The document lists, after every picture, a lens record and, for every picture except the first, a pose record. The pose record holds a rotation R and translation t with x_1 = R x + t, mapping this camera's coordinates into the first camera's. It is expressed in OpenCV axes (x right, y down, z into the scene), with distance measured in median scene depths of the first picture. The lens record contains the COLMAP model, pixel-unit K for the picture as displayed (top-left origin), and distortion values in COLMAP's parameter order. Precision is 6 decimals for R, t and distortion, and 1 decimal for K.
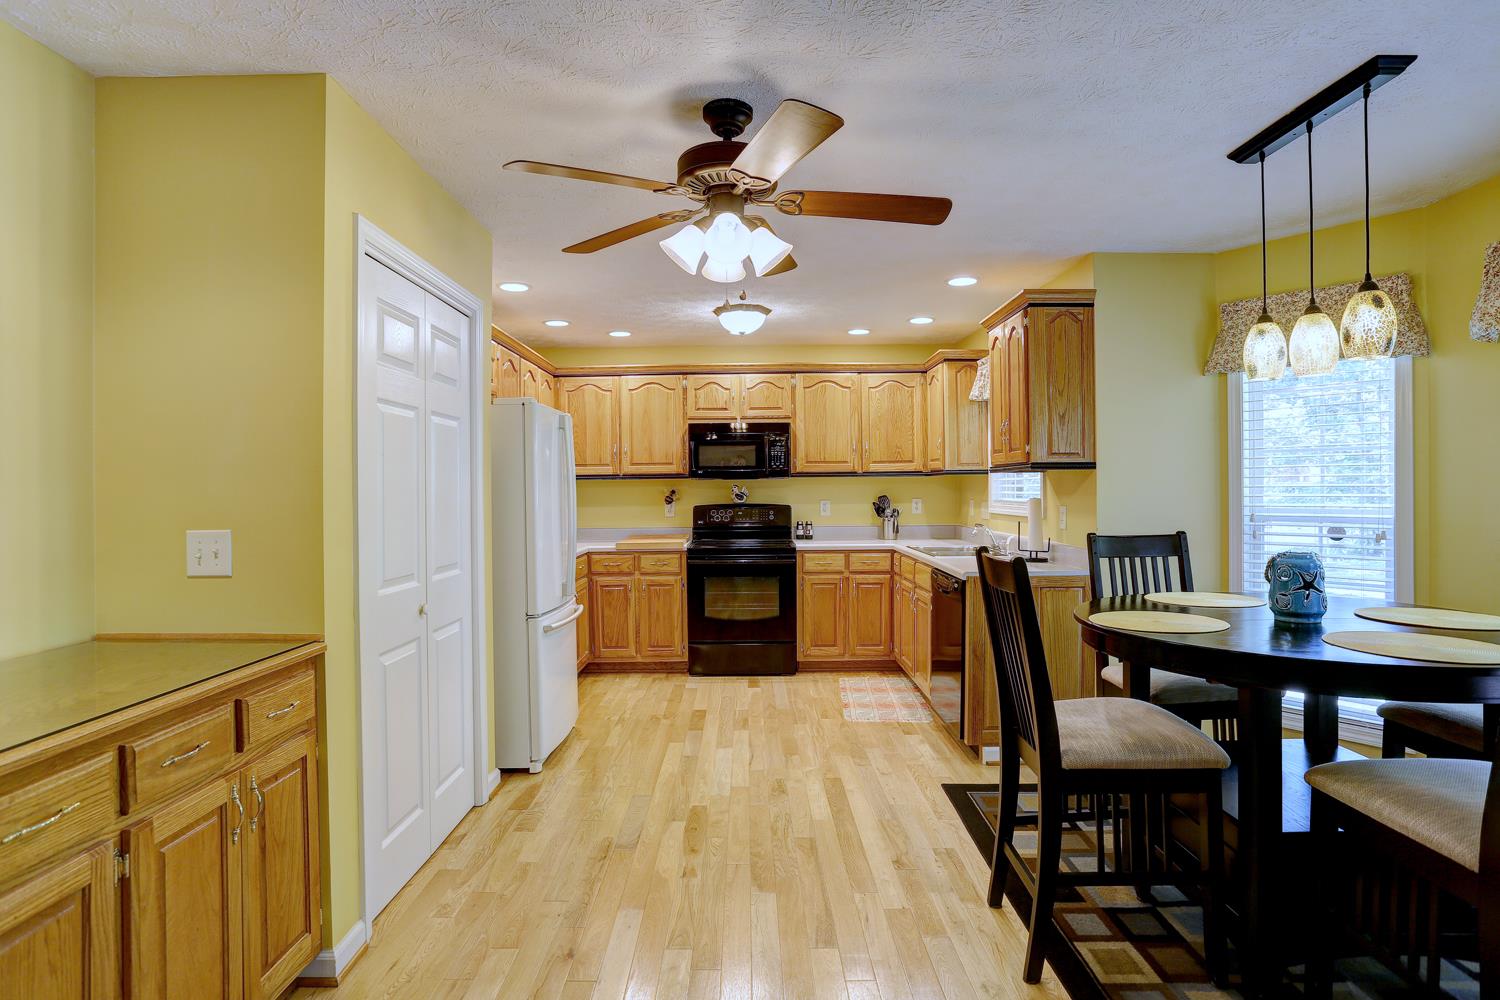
lens RADIAL K [[764.4, 0, 752.3], [0, 764.4, 486.6], [0, 0, 1]] dist [-0.028976, 0.000291]
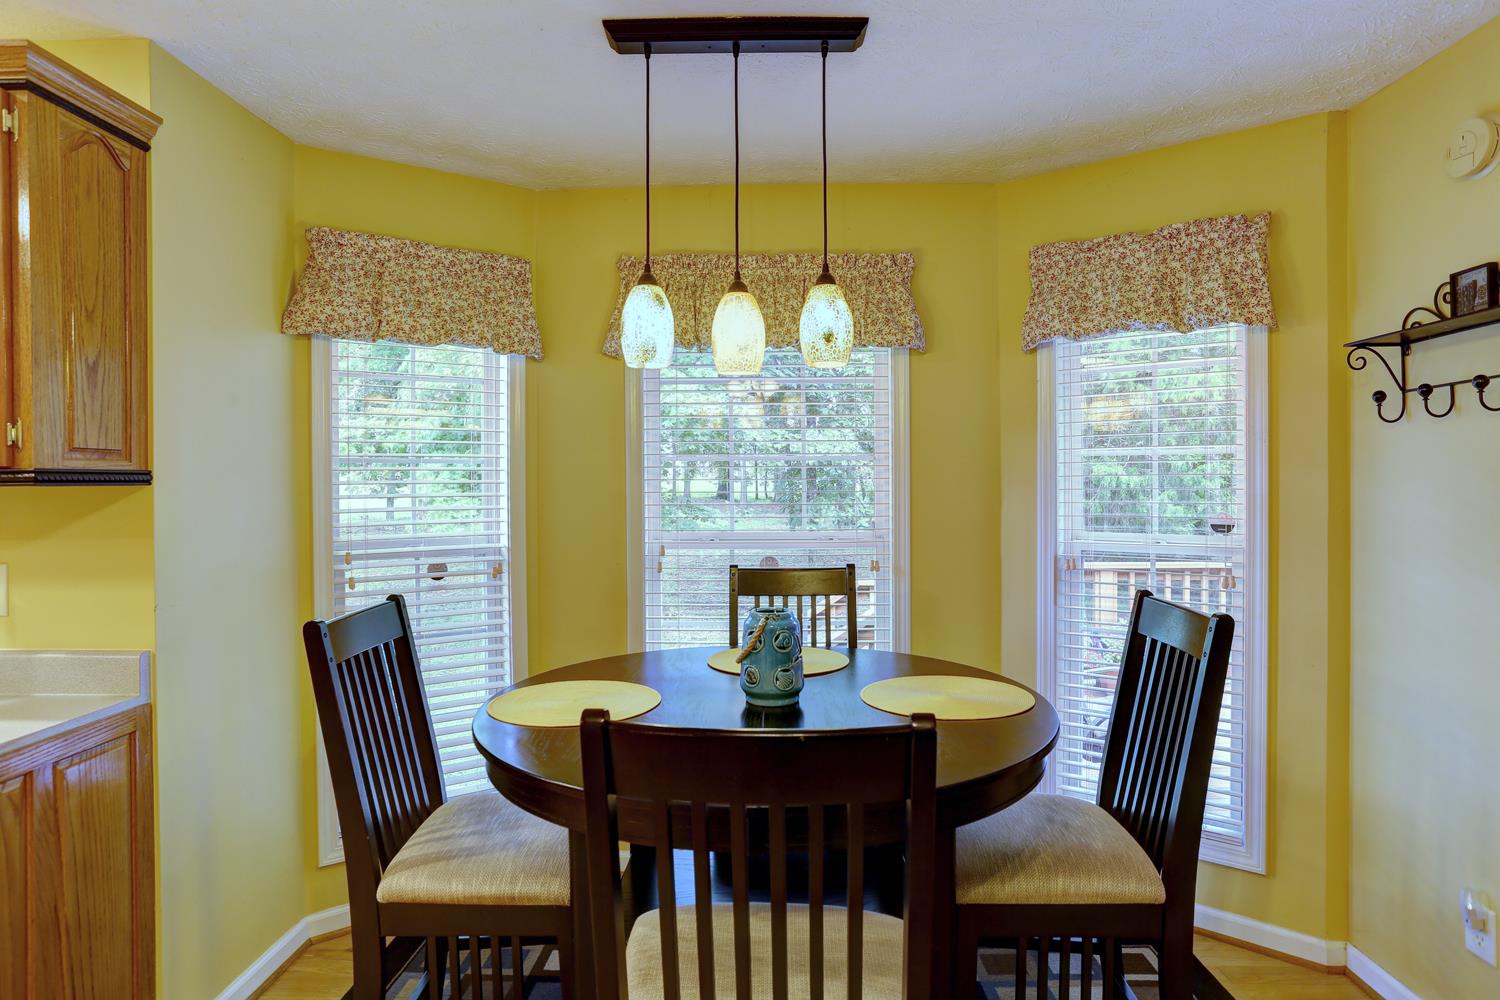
lens RADIAL K [[861.3, 0, 741.7], [0, 861.3, 494.1], [0, 0, 1]] dist [-0.023640, 0.000617]
pose [[0.033008, -0.004395, 0.999445, -0.055643], [0.004421, 0.999981, 0.004252, -0.011889], [-0.999445, 0.004278, 0.033027, 0.402716]]
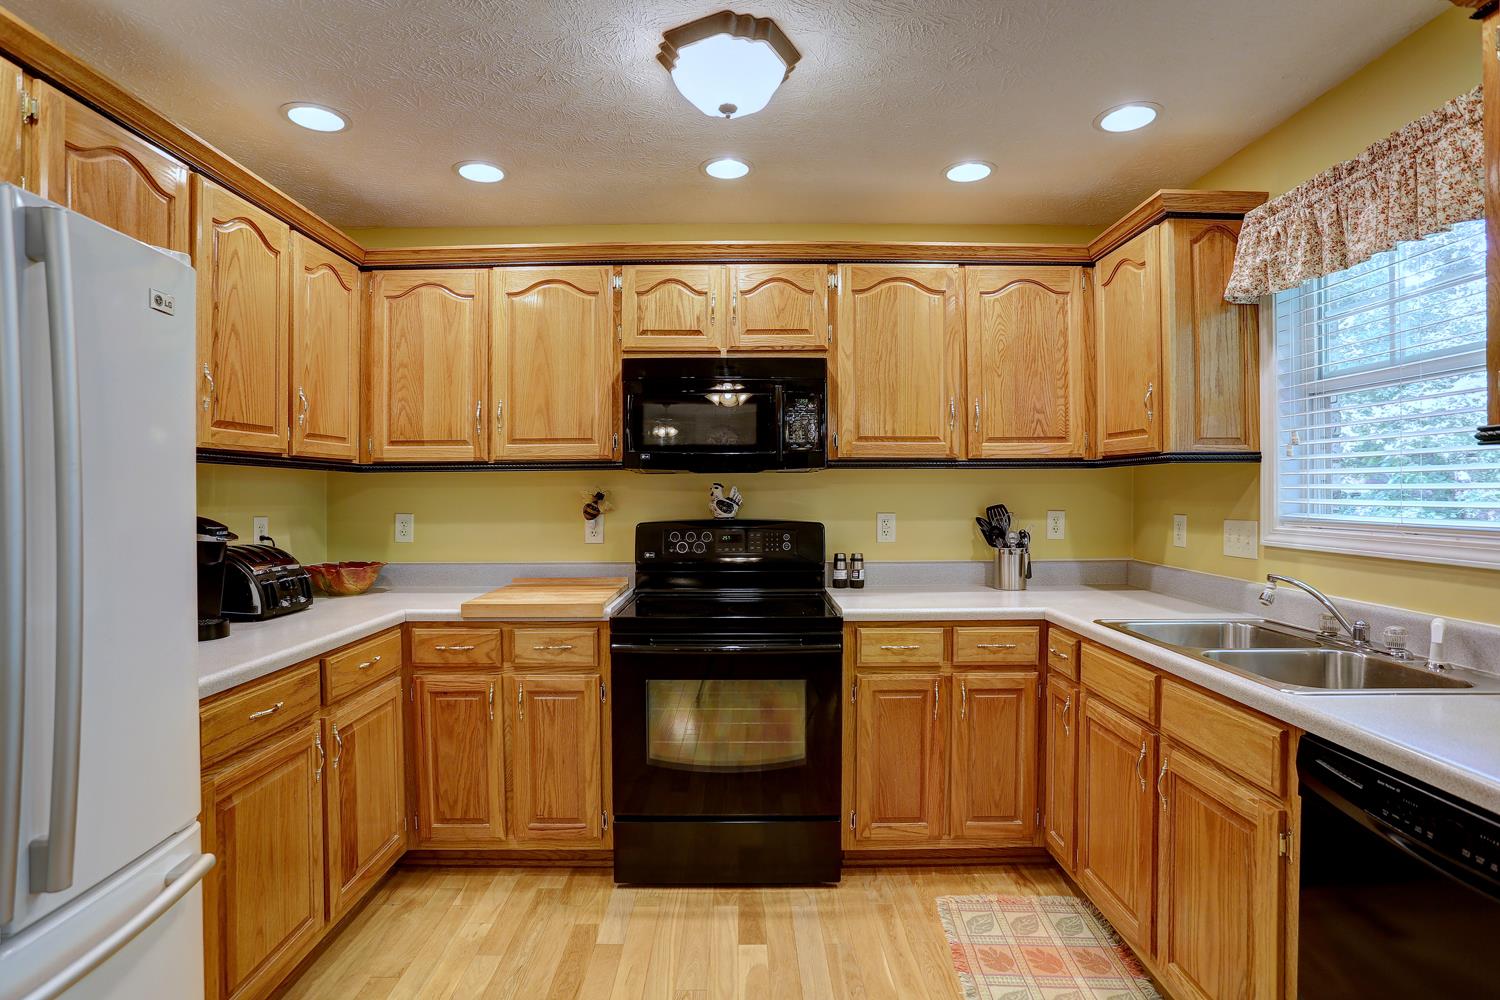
lens RADIAL K [[726.2, 0, 738.0], [0, 726.2, 491.4], [0, 0, 1]] dist [-0.047948, 0.012132]
pose [[0.999912, 0.005397, -0.012141, -0.002259], [-0.005373, 0.999984, 0.002018, 0.002213], [0.012152, -0.001952, 0.999924, 0.548702]]
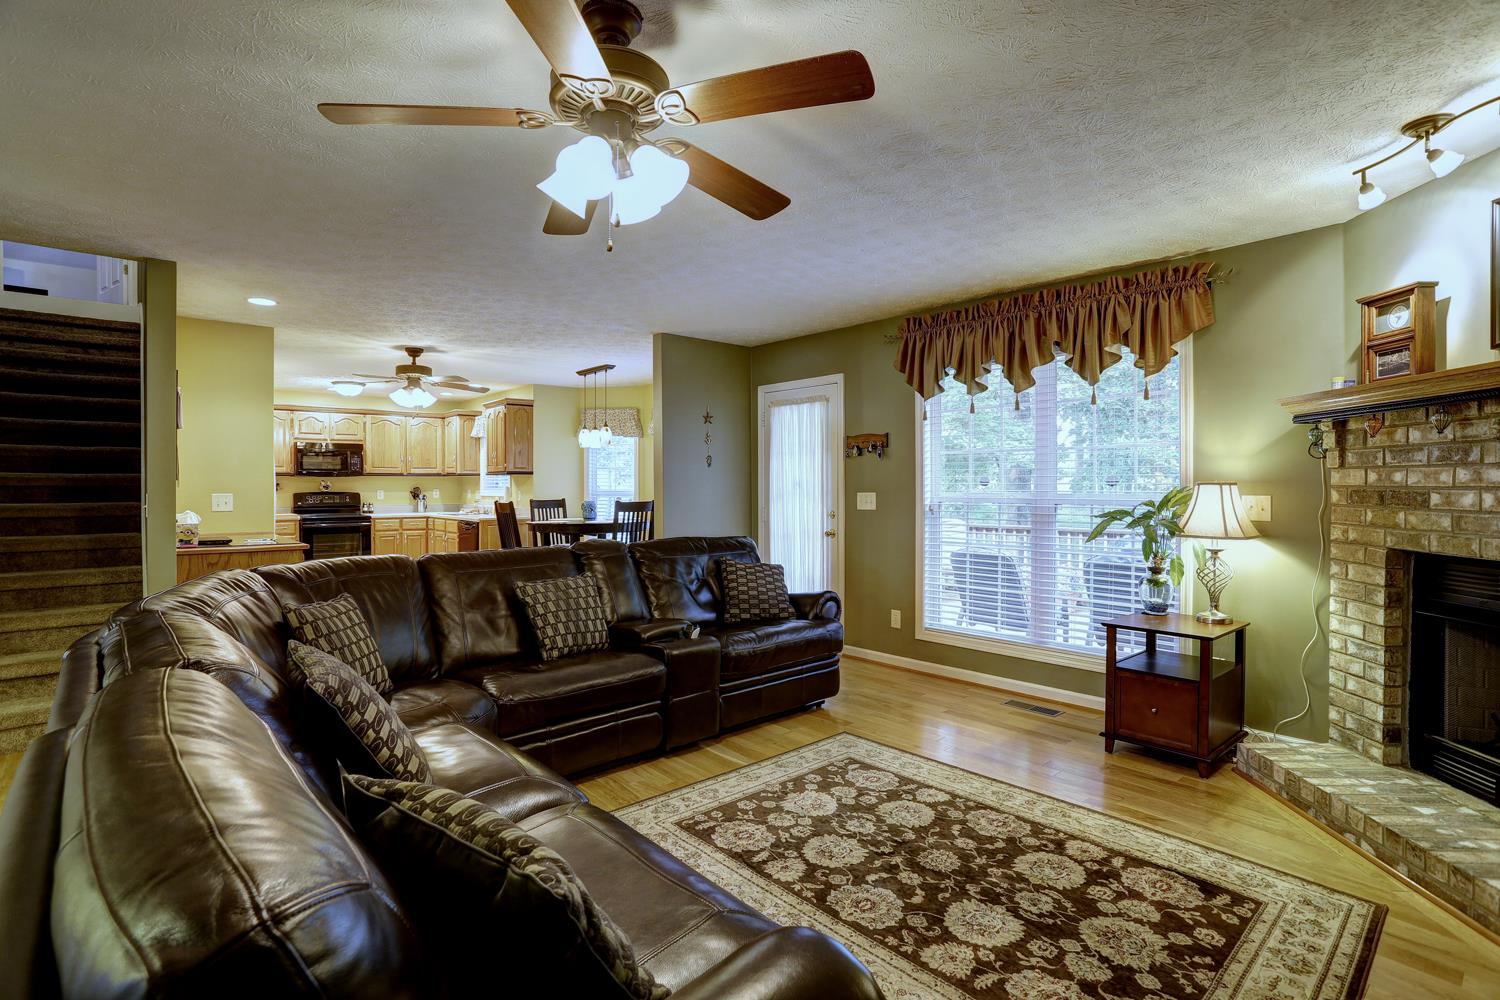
lens RADIAL K [[726.2, 0, 751.8], [0, 726.2, 491.2], [0, 0, 1]] dist [-0.047948, 0.012132]
pose [[0.755276, -0.000499, 0.655406, -0.357195], [-0.003326, 0.999984, 0.004594, 0.011786], [-0.655398, -0.005649, 0.755263, -0.804462]]
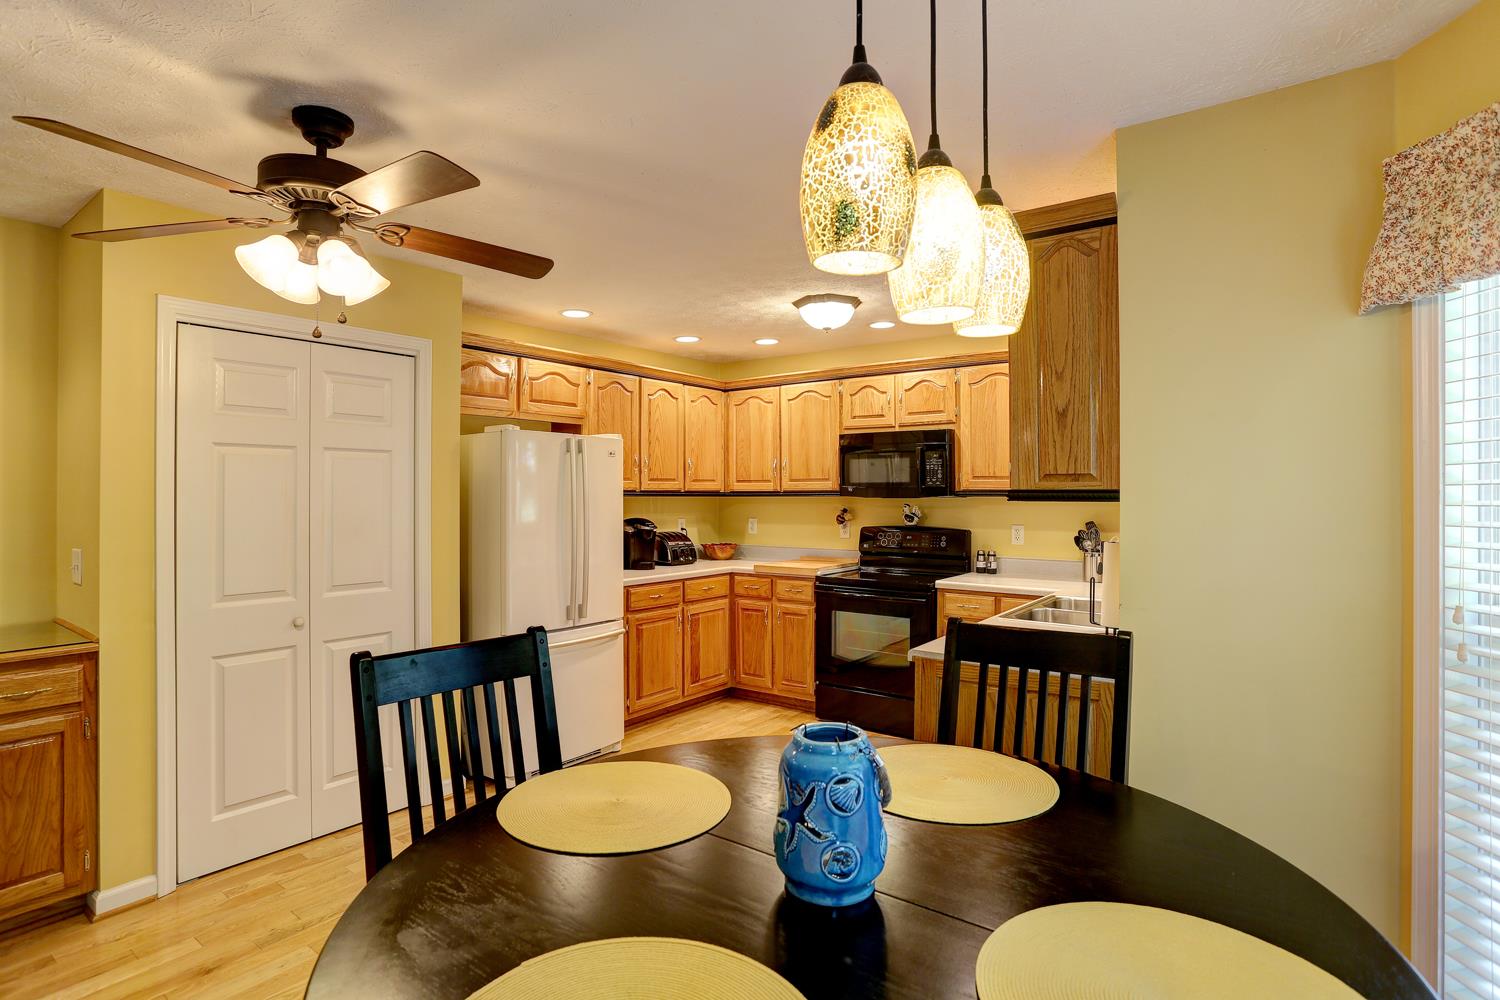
lens RADIAL K [[764.4, 0, 772.8], [0, 764.4, 495.9], [0, 0, 1]] dist [-0.028976, 0.000291]
pose [[0.808330, 0.011381, -0.588619, 0.389475], [-0.006224, 0.999922, 0.010787, -0.021199], [0.588697, -0.005056, 0.808338, 0.248841]]
